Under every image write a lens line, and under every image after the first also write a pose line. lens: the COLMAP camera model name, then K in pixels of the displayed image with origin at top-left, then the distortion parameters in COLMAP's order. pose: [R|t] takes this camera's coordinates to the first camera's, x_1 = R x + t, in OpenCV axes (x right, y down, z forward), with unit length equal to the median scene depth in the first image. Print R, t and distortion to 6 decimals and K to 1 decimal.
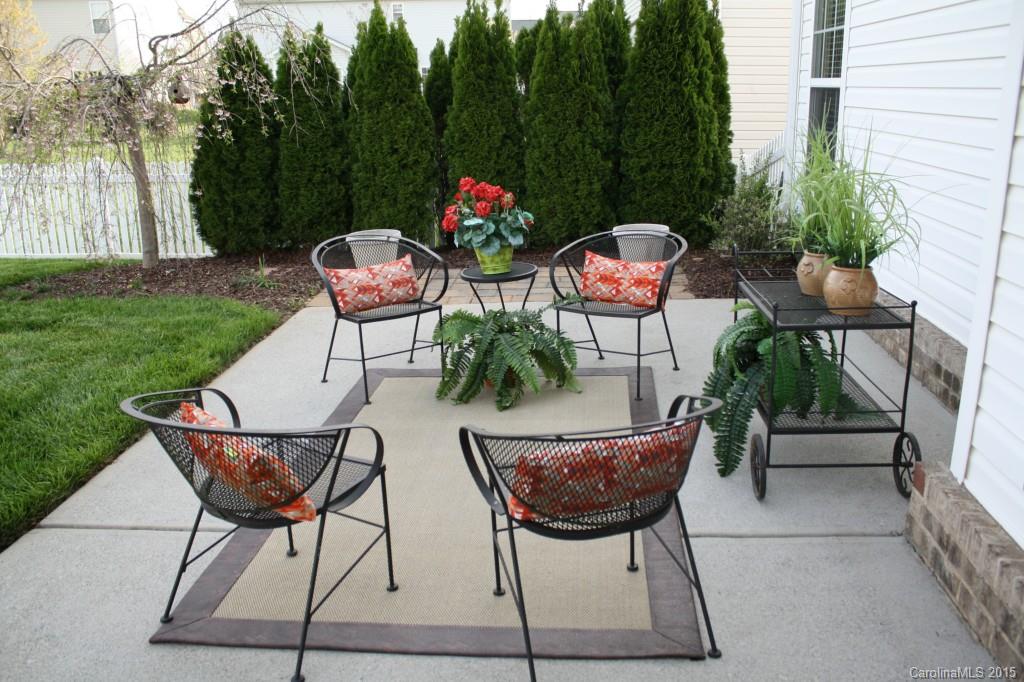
lens RADIAL K [[857.4, 0, 512.0], [0, 857.4, 341.0], [0, 0, 1]] dist [-0.163950, 0.116150]
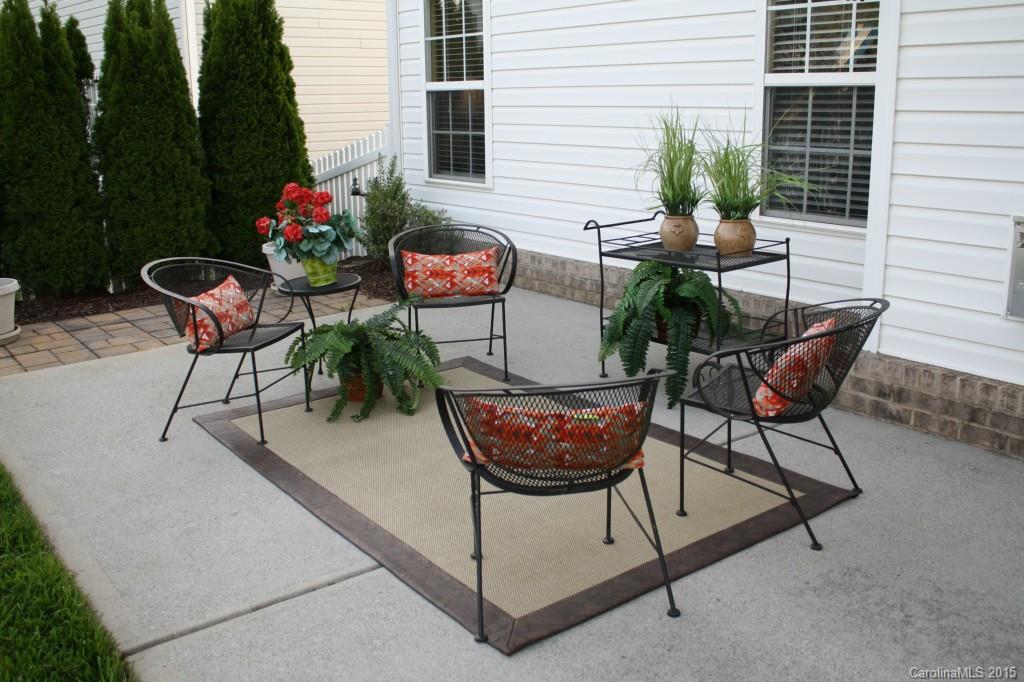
lens RADIAL K [[967.1, 0, 512.0], [0, 967.1, 341.0], [0, 0, 1]] dist [-0.150189, 0.172789]
pose [[0.747911, -0.156746, 0.645027, -0.329677], [0.190801, 0.981477, 0.017272, 0.001355], [-0.635787, 0.110154, 0.763964, 0.045033]]
